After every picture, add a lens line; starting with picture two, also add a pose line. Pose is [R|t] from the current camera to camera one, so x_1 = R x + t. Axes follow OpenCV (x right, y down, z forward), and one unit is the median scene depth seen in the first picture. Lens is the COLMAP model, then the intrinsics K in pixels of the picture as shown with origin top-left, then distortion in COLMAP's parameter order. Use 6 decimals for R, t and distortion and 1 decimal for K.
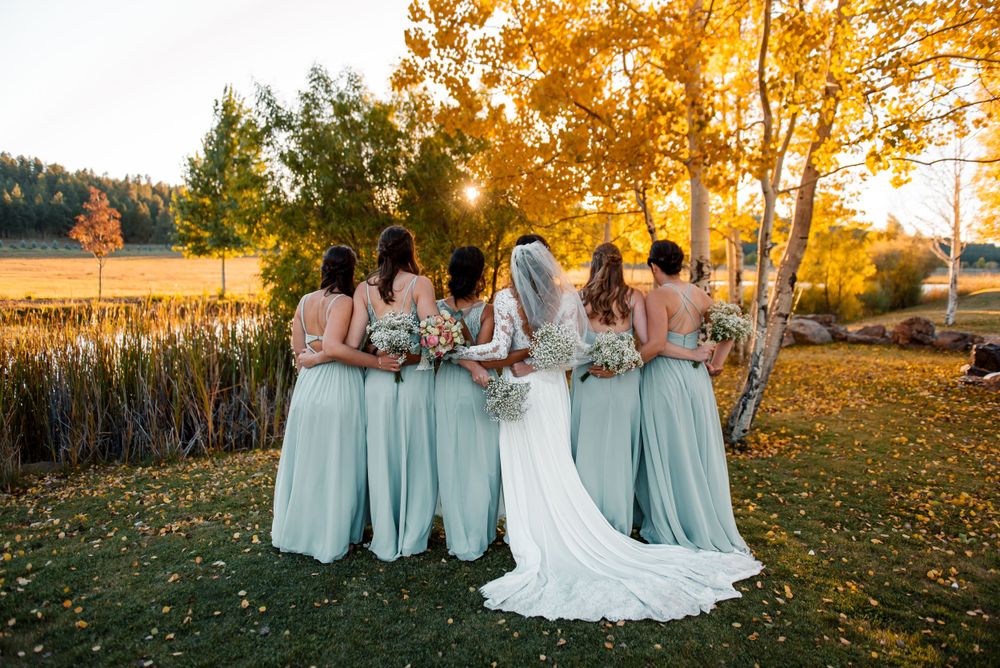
lens RADIAL K [[665.8, 0, 499.2], [0, 665.8, 330.5], [0, 0, 1]] dist [0.007884, -0.006532]
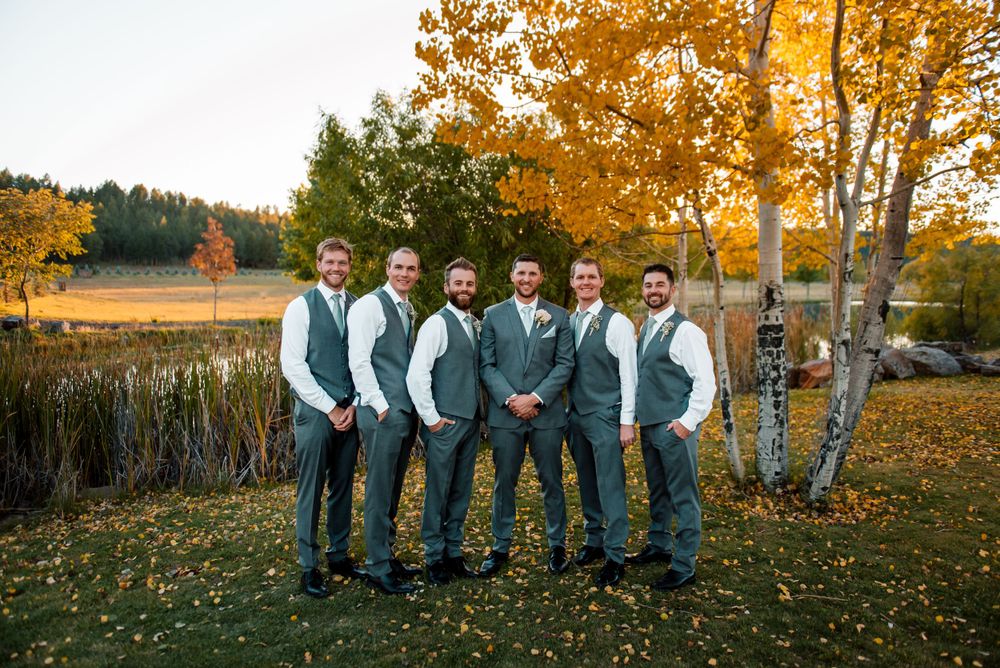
lens RADIAL K [[665.8, 0, 499.2], [0, 665.8, 330.5], [0, 0, 1]] dist [0.007884, -0.006532]
pose [[0.987419, 0.001617, -0.158117, 0.076733], [-0.006560, 0.999506, -0.030744, -0.015741], [0.157989, 0.031394, 0.986942, 0.079974]]
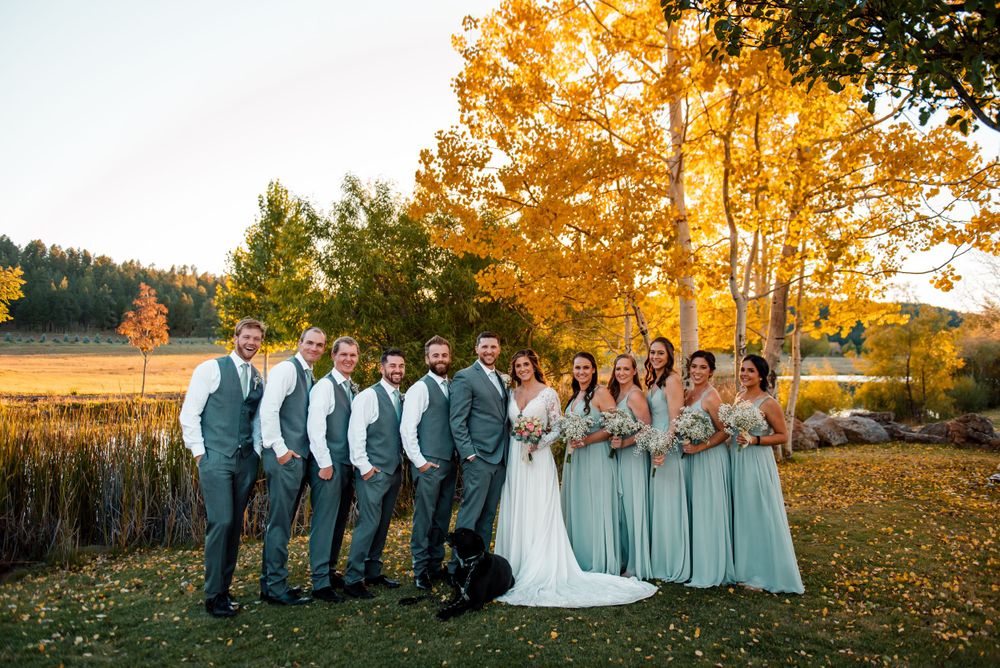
lens RADIAL K [[737.6, 0, 500.0], [0, 737.6, 334.0], [0, 0, 1]] dist [0.000528, -0.000793]
pose [[0.996538, -0.006219, -0.082909, 0.077208], [-0.004558, 0.991612, -0.129169, 0.009175], [0.083016, 0.129100, 0.988151, -0.181325]]
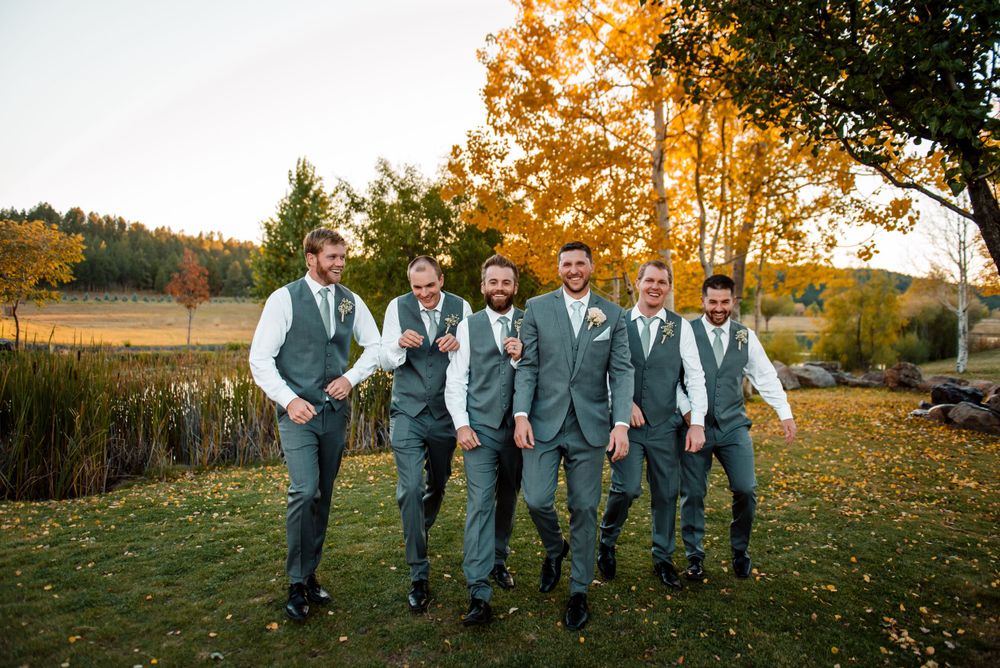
lens RADIAL K [[665.8, 0, 499.2], [0, 665.8, 330.5], [0, 0, 1]] dist [0.007884, -0.006532]
pose [[0.996719, 0.001710, -0.080927, 0.060153], [-0.007892, 0.997067, -0.076125, 0.027987], [0.080560, 0.076514, 0.993809, -0.305823]]
